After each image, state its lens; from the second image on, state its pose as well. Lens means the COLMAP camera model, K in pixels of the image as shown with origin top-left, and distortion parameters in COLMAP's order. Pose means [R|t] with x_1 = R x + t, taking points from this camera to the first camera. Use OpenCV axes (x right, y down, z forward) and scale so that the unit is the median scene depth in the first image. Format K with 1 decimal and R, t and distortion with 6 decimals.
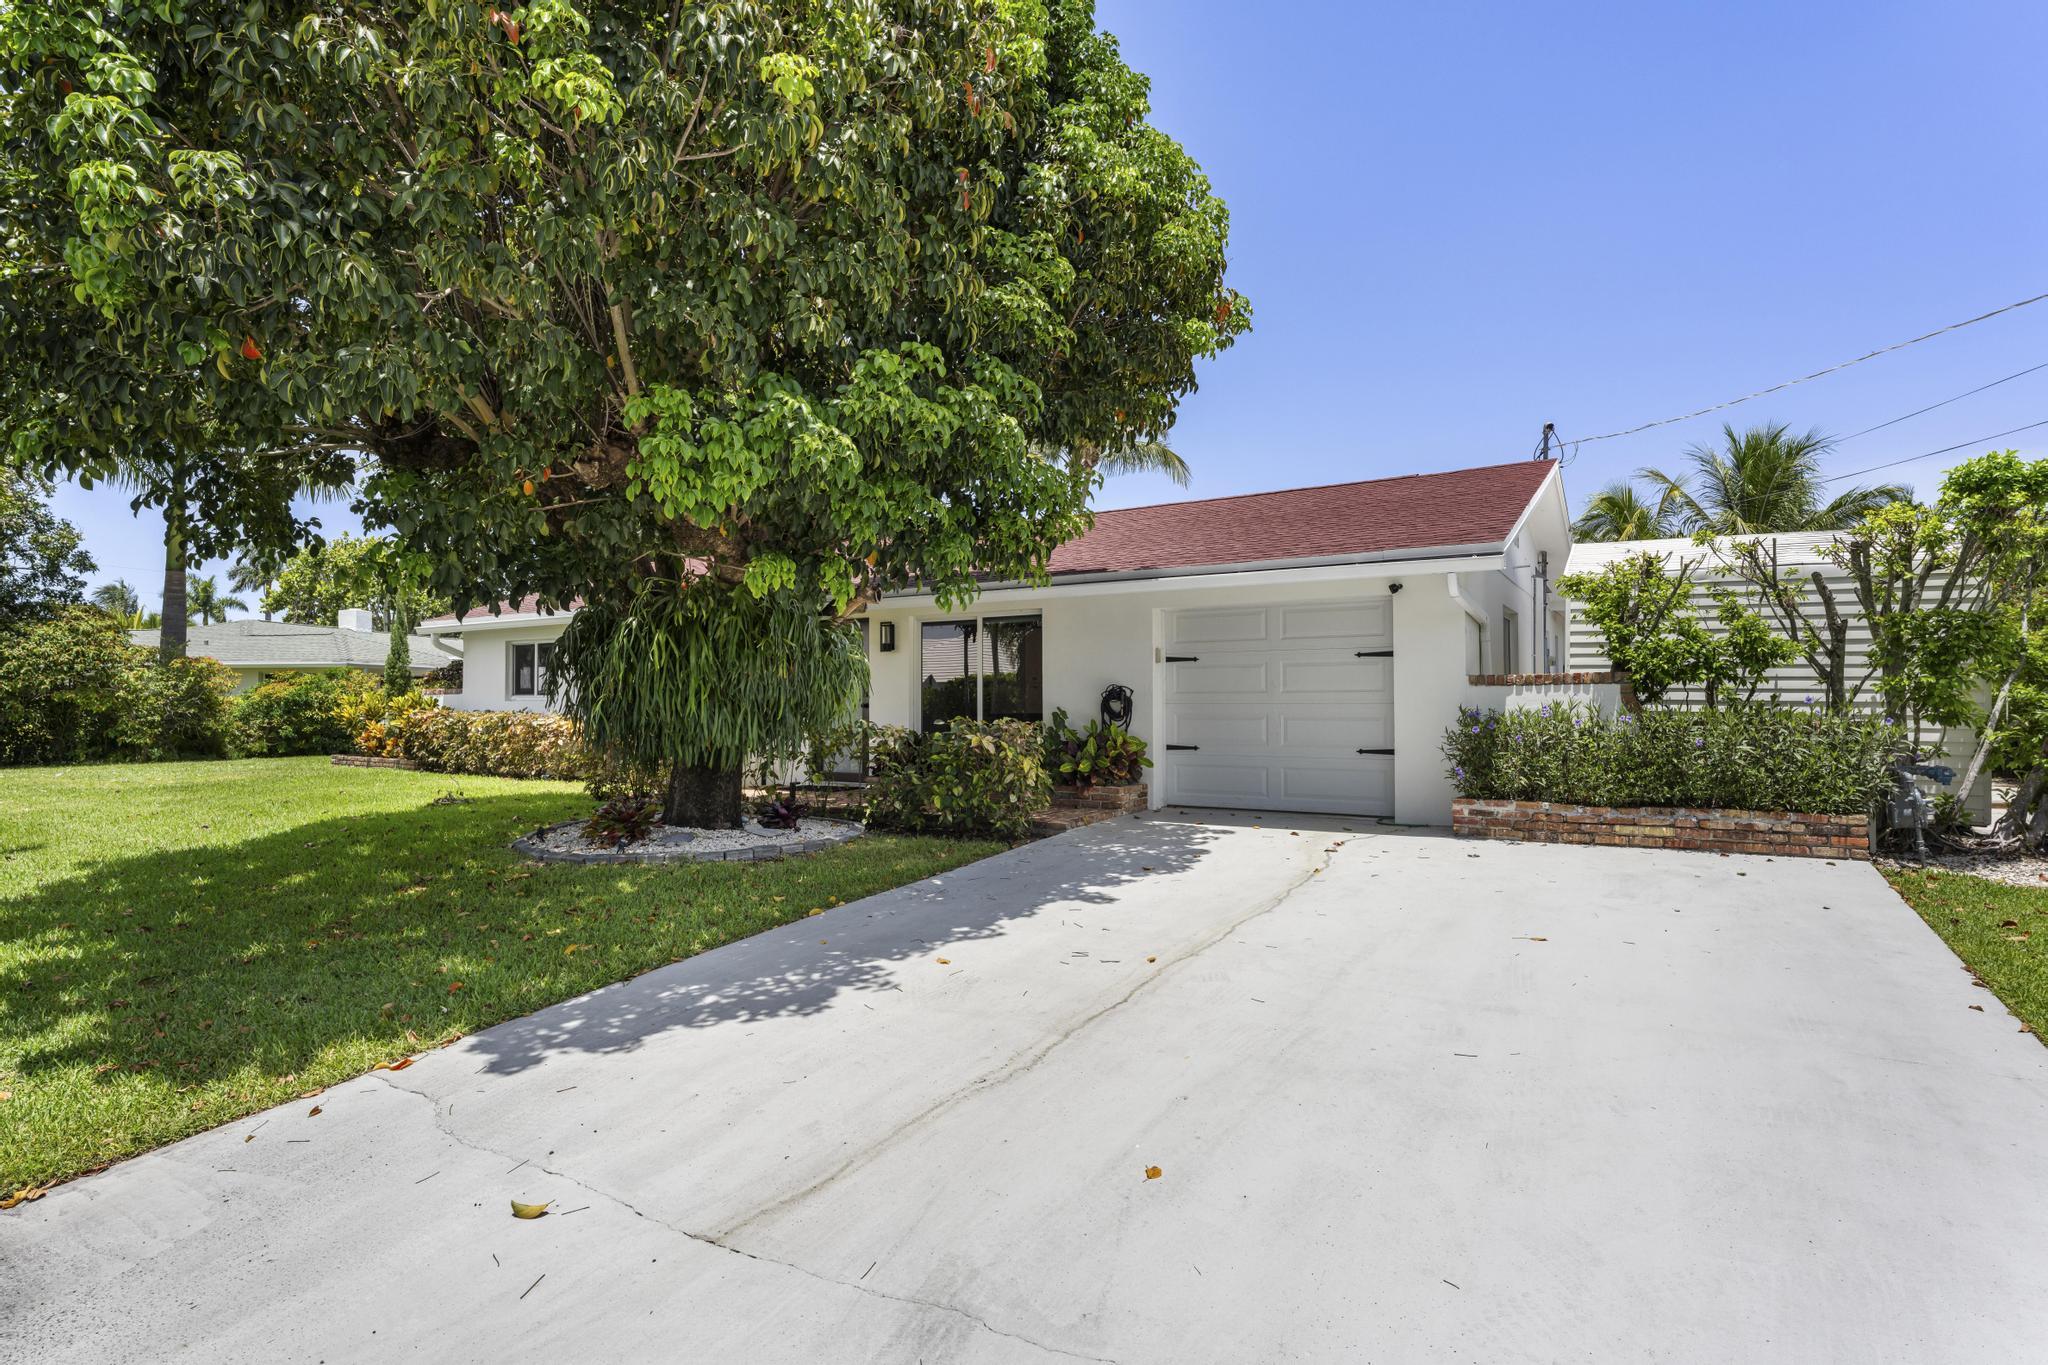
lens RADIAL K [[1061.7, 0, 1023.6], [0, 1061.7, 679.9], [0, 0, 1]] dist [-0.004078, 0.000444]
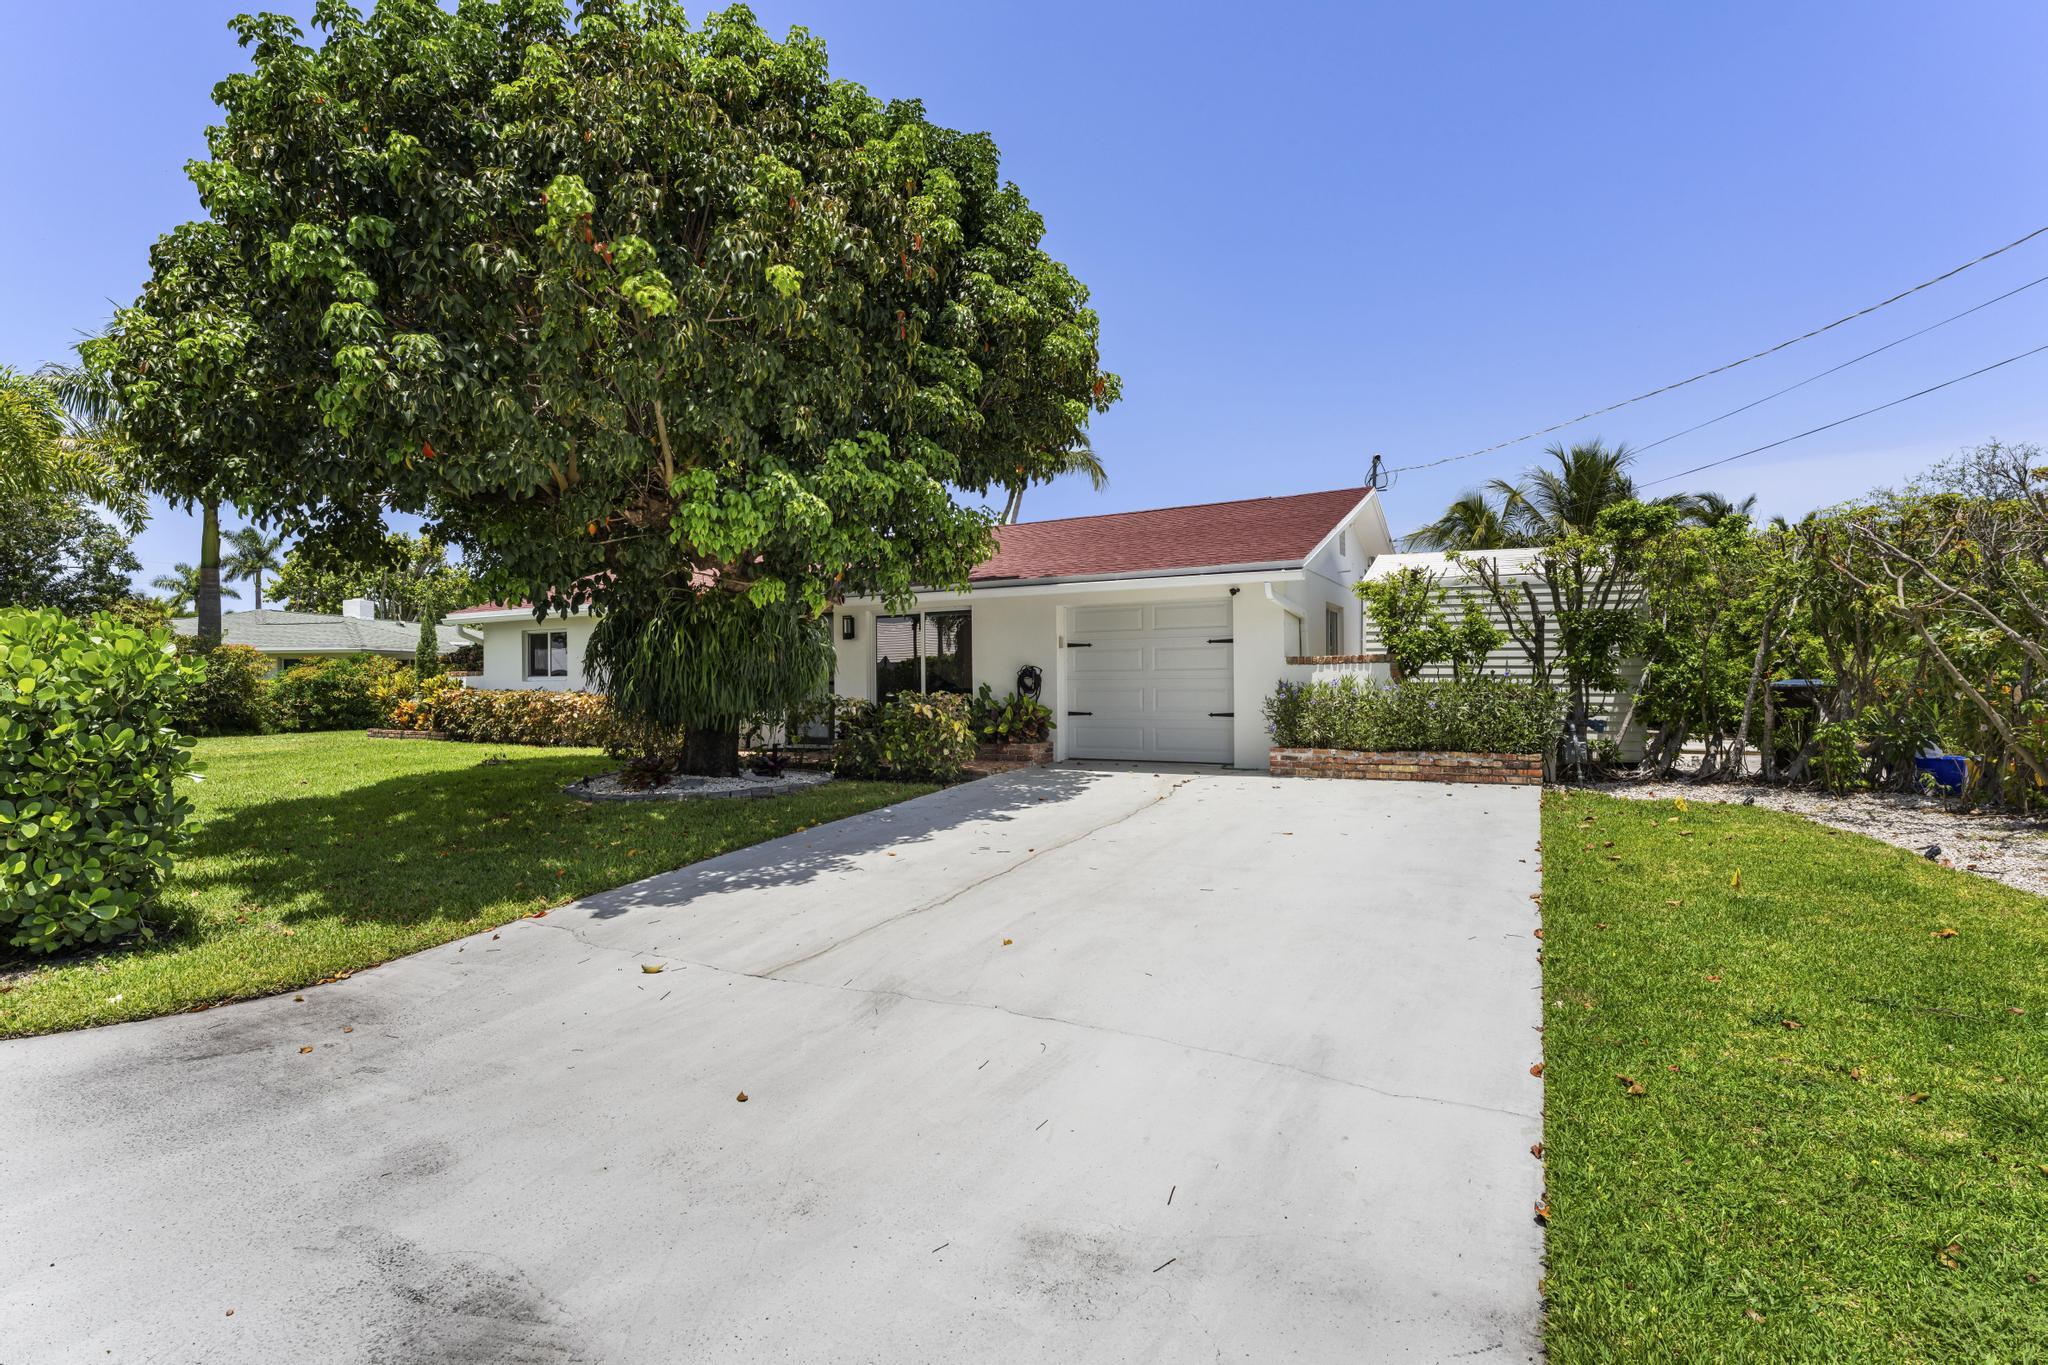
lens RADIAL K [[933.1, 0, 1028.2], [0, 933.1, 687.2], [0, 0, 1]] dist [-0.002975, -0.000867]
pose [[0.997919, -0.007536, 0.064033, 0.023193], [0.005638, 0.999541, 0.029774, -0.004170], [-0.064228, -0.029352, 0.997503, -0.214471]]
